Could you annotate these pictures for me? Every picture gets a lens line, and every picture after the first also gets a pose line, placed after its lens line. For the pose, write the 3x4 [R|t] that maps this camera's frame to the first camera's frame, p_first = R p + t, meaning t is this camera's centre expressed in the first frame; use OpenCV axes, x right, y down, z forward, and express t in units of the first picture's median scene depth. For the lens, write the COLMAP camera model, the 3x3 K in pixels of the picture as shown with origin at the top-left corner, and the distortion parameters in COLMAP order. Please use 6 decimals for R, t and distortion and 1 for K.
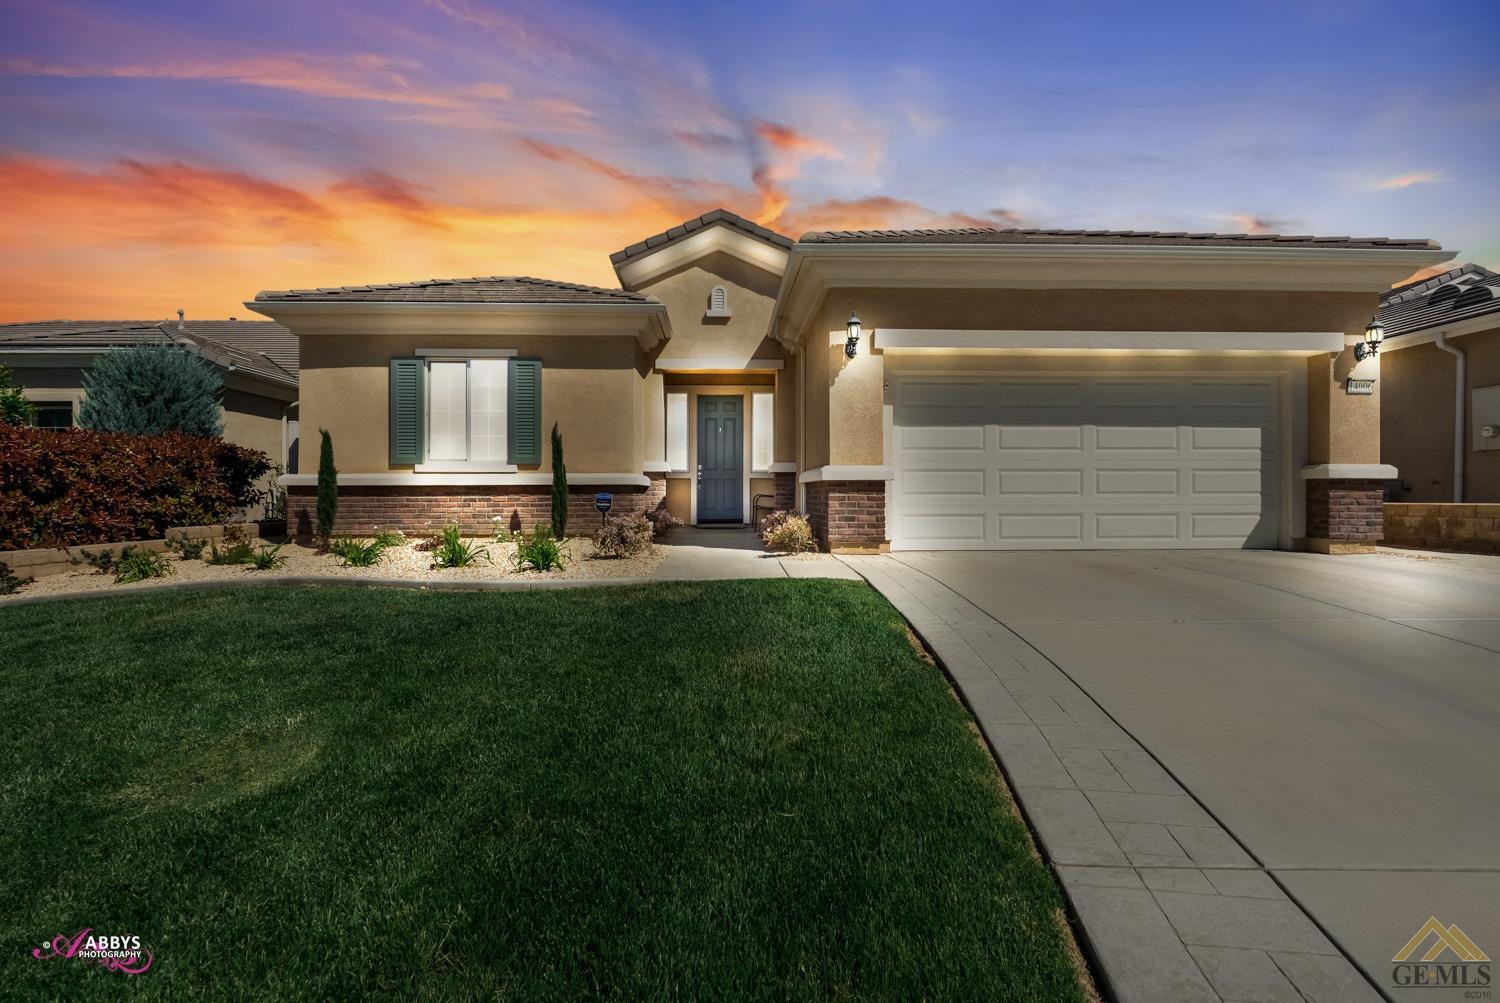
lens RADIAL K [[698.8, 0, 747.2], [0, 698.8, 503.7], [0, 0, 1]] dist [-0.093933, 0.014255]
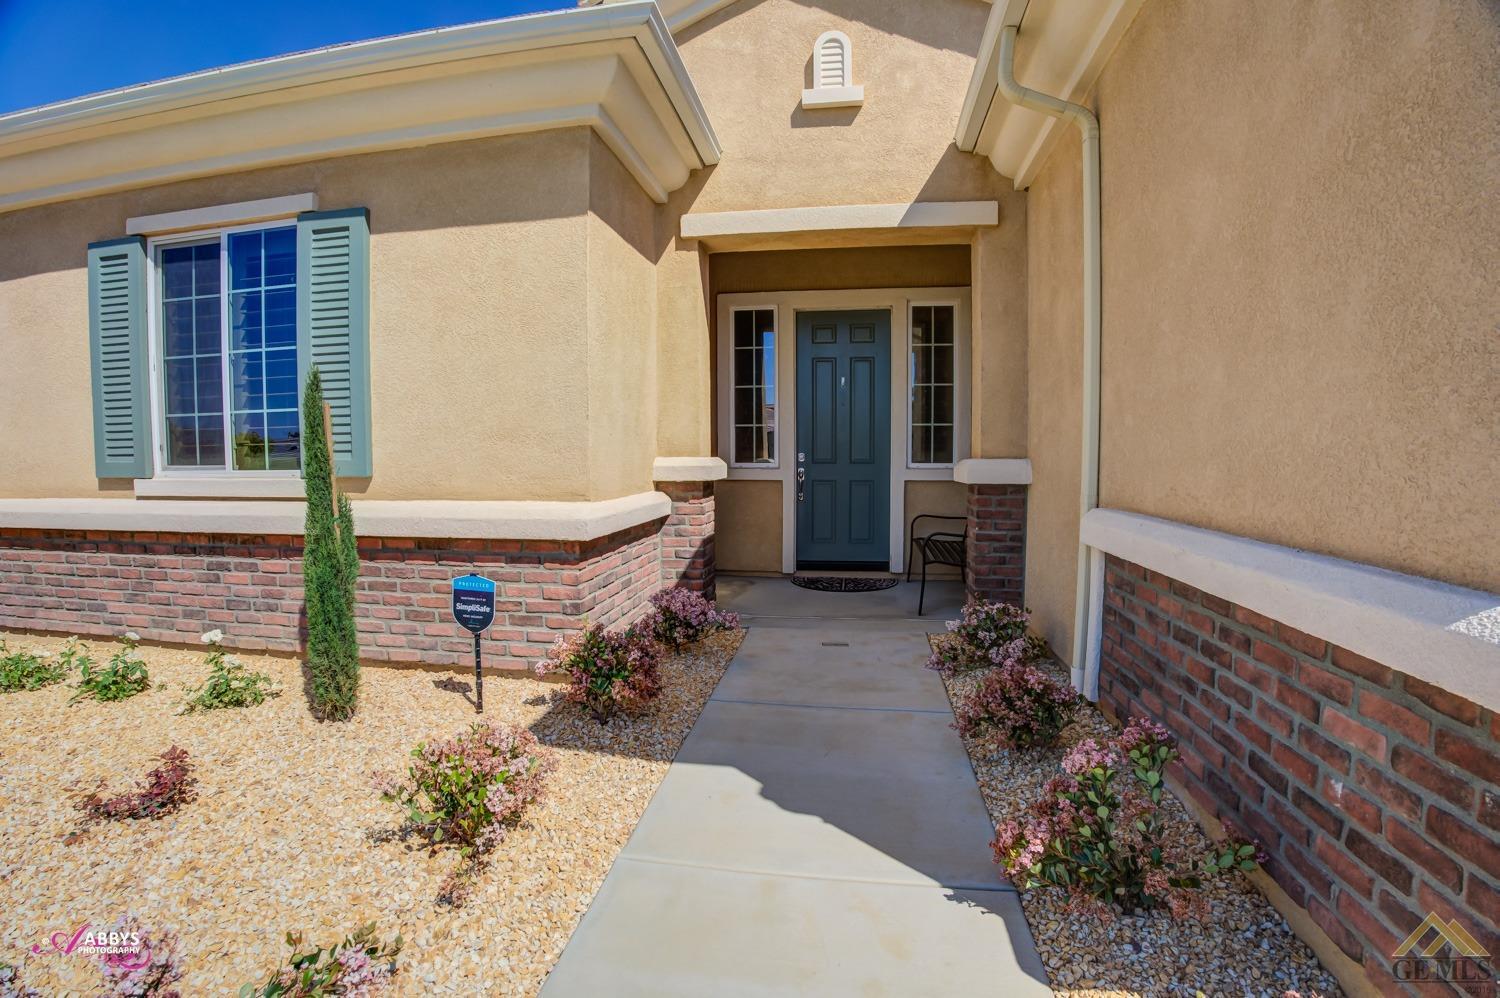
lens RADIAL K [[698.8, 0, 723.0], [0, 698.8, 504.7], [0, 0, 1]] dist [-0.093933, 0.014255]
pose [[0.973421, 0.013731, -0.228611, -0.009335], [0.000937, 0.997954, 0.063929, -0.059476], [0.229021, -0.062444, 0.971417, 0.587080]]
